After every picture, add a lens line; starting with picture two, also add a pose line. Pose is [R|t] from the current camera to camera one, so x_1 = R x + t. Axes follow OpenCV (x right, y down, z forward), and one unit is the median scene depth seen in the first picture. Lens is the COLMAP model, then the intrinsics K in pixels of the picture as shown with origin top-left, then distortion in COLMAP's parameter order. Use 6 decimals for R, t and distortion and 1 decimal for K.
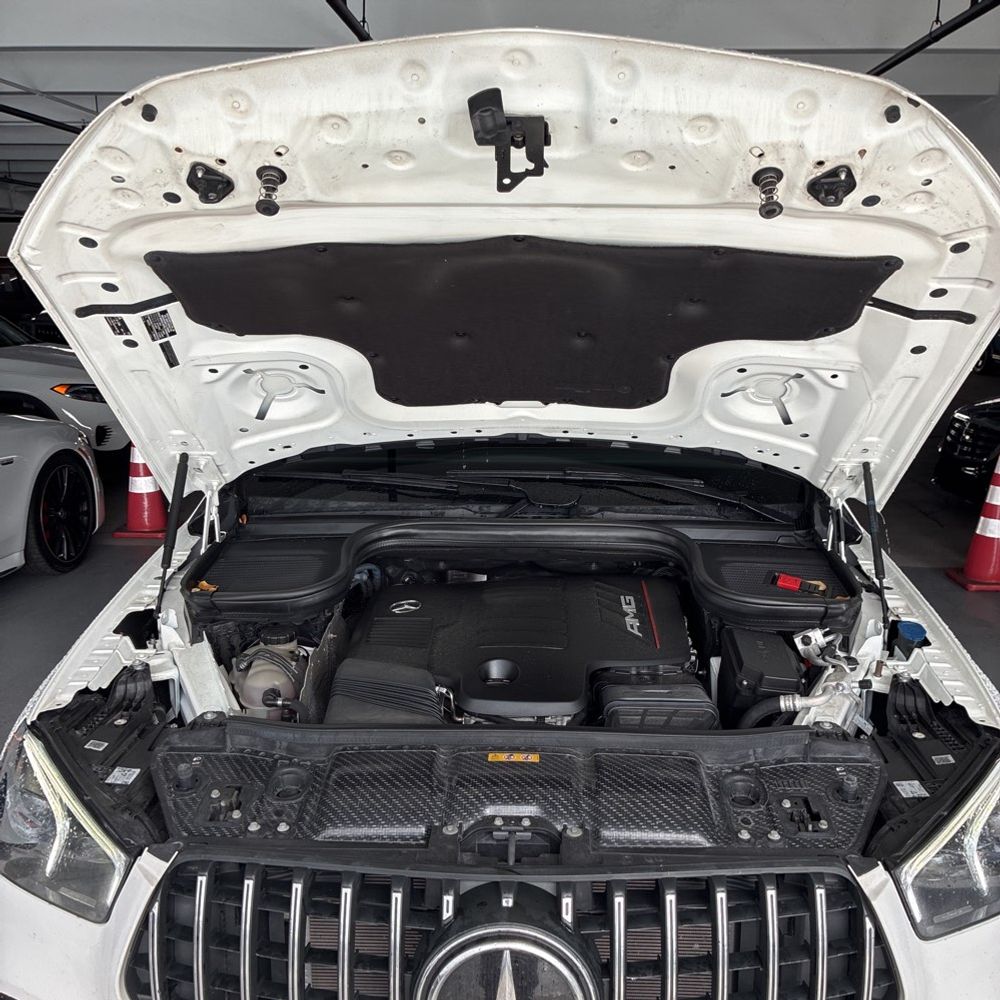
lens RADIAL K [[1024.3, 0, 496.8], [0, 1024.3, 484.6], [0, 0, 1]] dist [0.004257, -0.020169]
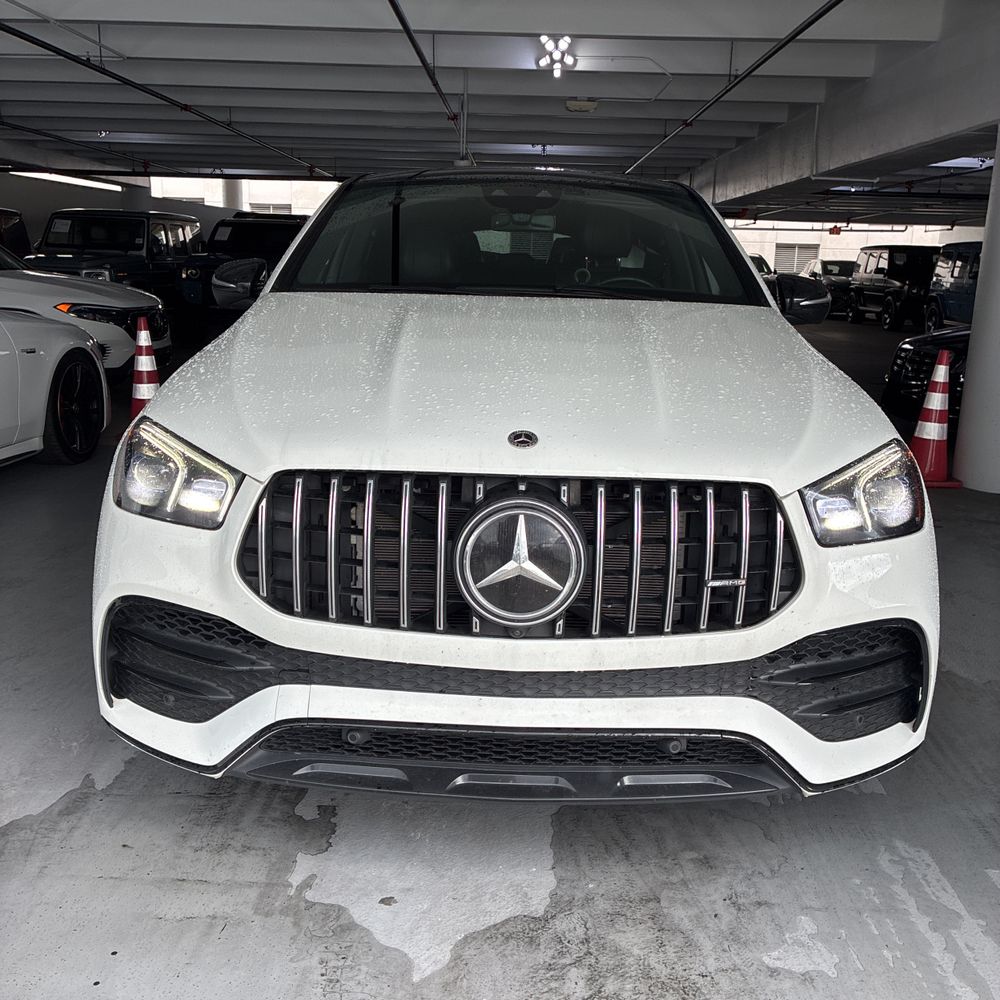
lens RADIAL K [[1020.7, 0, 499.8], [0, 1020.7, 467.2], [0, 0, 1]] dist [0.032565, -0.049158]
pose [[0.999373, 0.011346, 0.033535, -0.061518], [-0.011362, 0.999935, 0.000285, 0.347253], [-0.033529, -0.000666, 0.999438, -0.361786]]
